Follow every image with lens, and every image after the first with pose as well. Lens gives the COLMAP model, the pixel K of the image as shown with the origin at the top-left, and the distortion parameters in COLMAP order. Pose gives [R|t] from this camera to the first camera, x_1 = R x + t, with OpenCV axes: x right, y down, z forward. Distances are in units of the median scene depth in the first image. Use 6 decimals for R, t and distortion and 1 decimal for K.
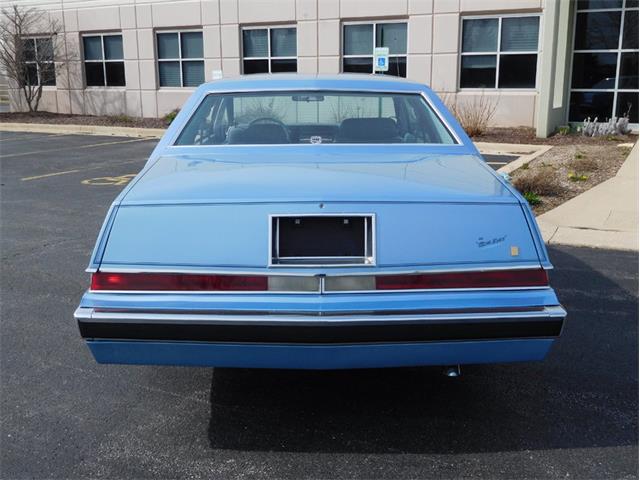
lens RADIAL K [[610.4, 0, 307.2], [0, 610.4, 228.4], [0, 0, 1]] dist [-0.006591, 0.000000]
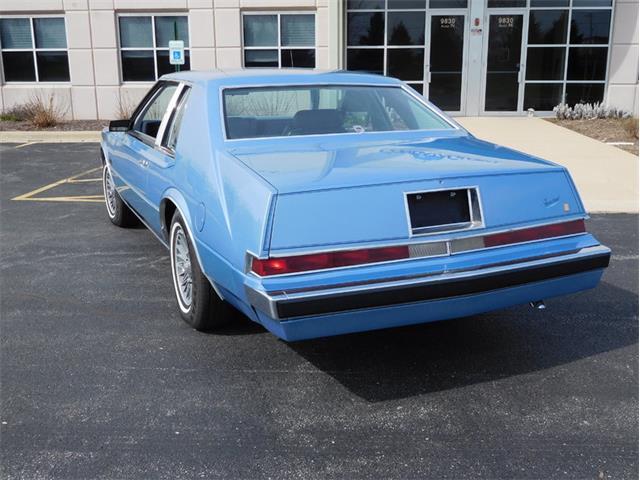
lens RADIAL K [[610.4, 0, 297.5], [0, 610.4, 231.7], [0, 0, 1]] dist [-0.006591, 0.000000]
pose [[0.928998, -0.094117, 0.357917, -0.587870], [0.088504, 0.995559, 0.032074, -0.002943], [-0.359346, 0.001880, 0.933202, -0.005194]]
